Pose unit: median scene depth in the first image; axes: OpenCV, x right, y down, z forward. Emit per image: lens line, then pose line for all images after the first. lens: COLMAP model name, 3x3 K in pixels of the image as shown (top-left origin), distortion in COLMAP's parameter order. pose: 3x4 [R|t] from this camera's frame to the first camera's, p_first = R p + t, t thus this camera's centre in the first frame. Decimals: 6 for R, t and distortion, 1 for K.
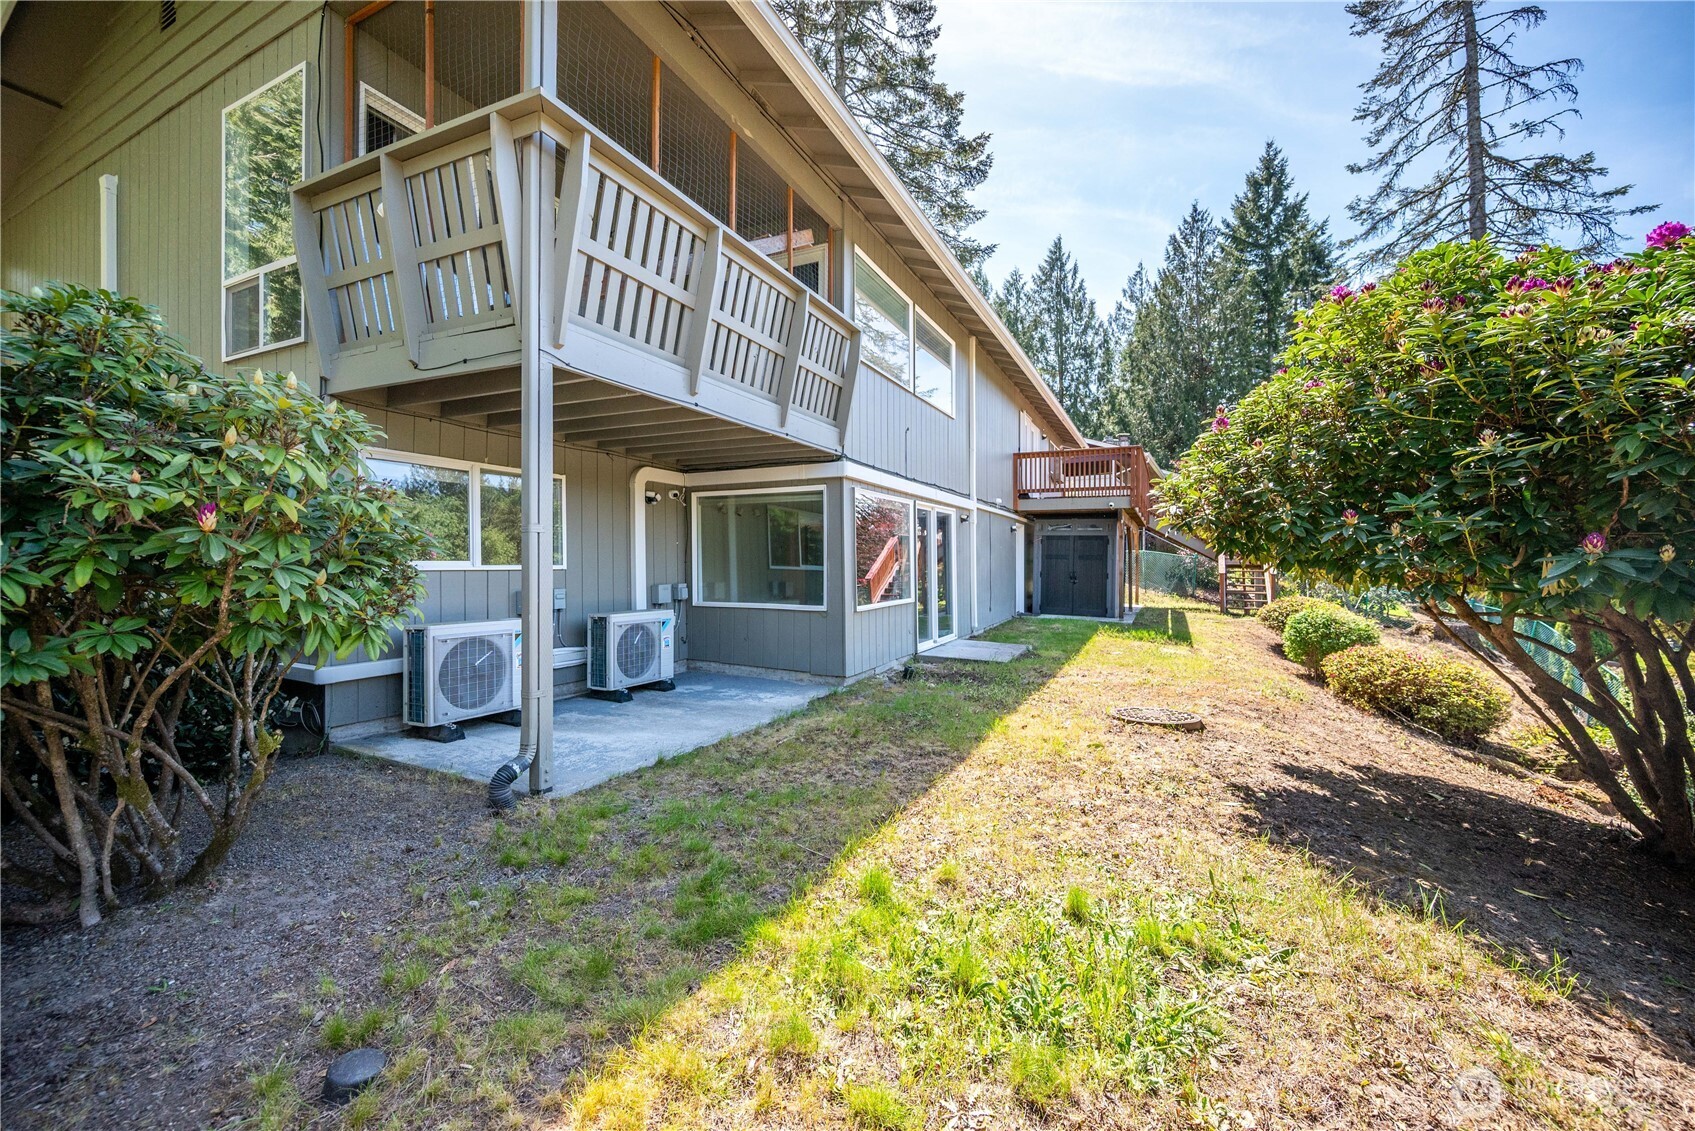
lens RADIAL K [[668.9, 0, 848.5], [0, 668.9, 564.6], [0, 0, 1]] dist [-0.007636, -0.000306]
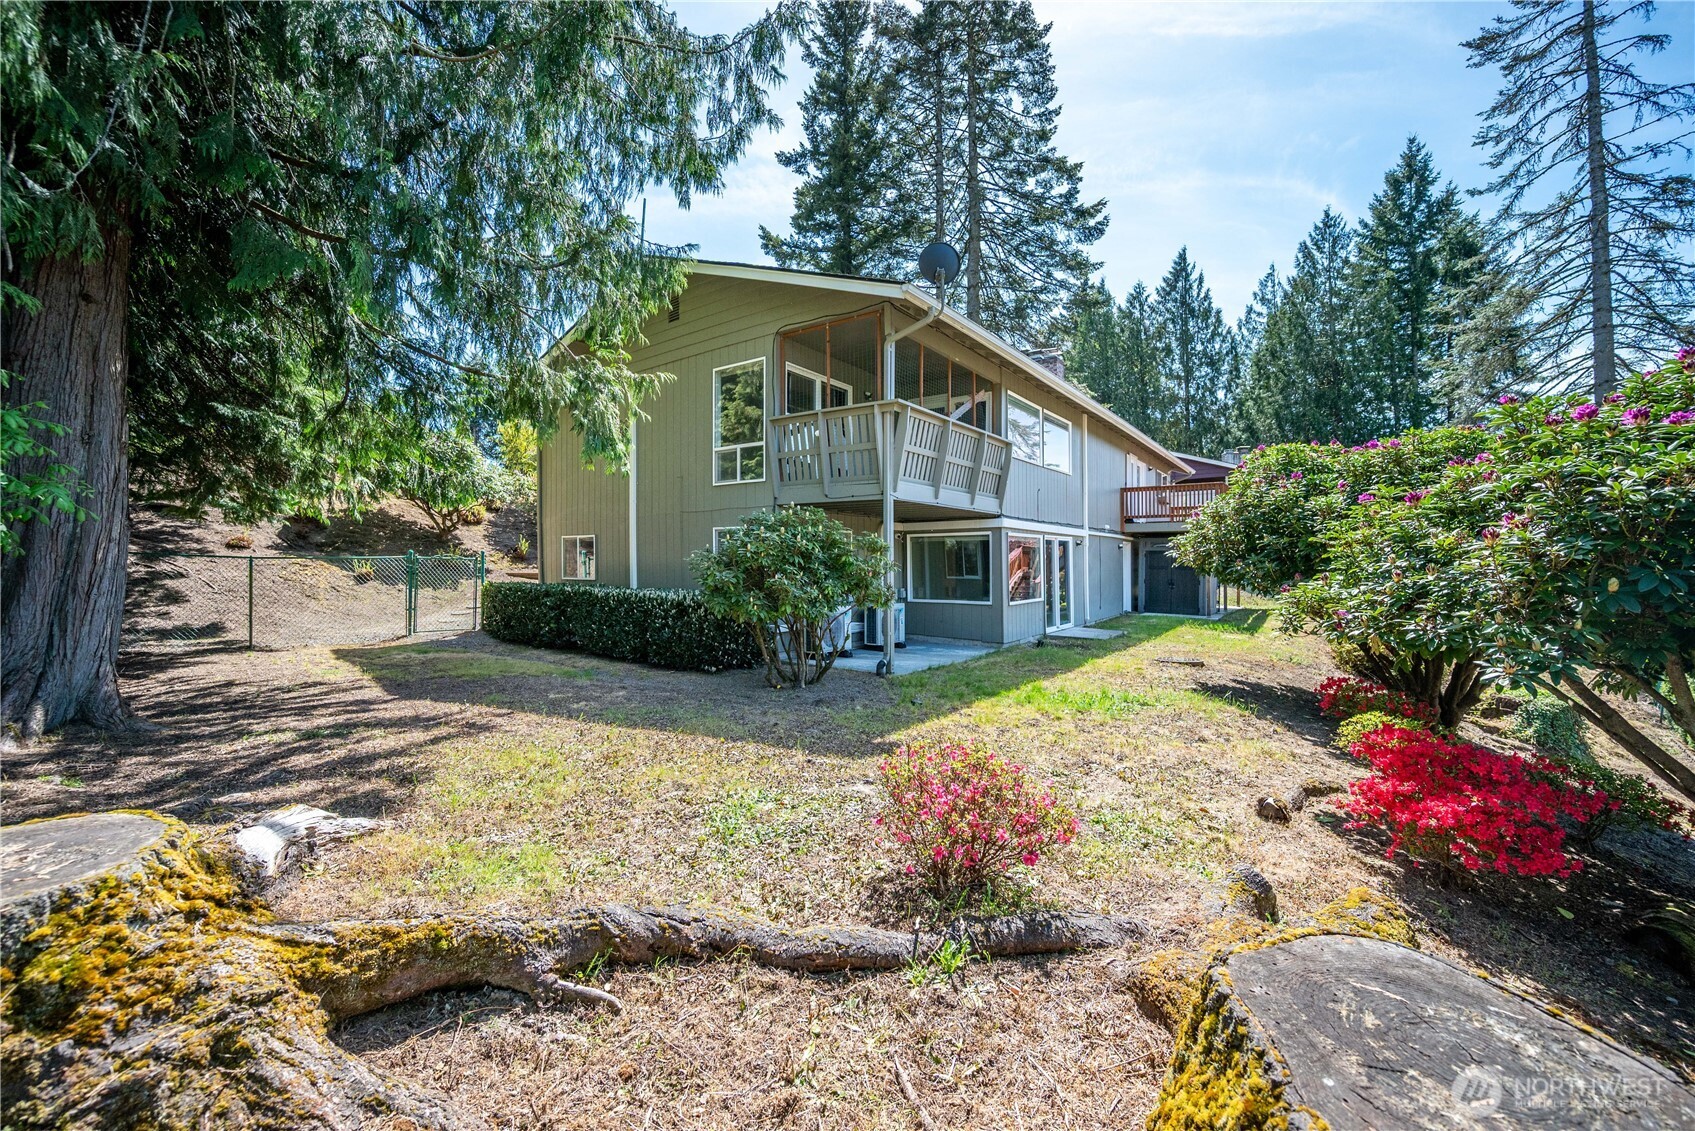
lens RADIAL K [[668.9, 0, 837.1], [0, 668.9, 560.3], [0, 0, 1]] dist [-0.007636, -0.000306]
pose [[0.981585, -0.003048, -0.191003, -0.026654], [0.001467, 0.999964, -0.008416, -0.009272], [0.191021, 0.007981, 0.981553, -0.216720]]
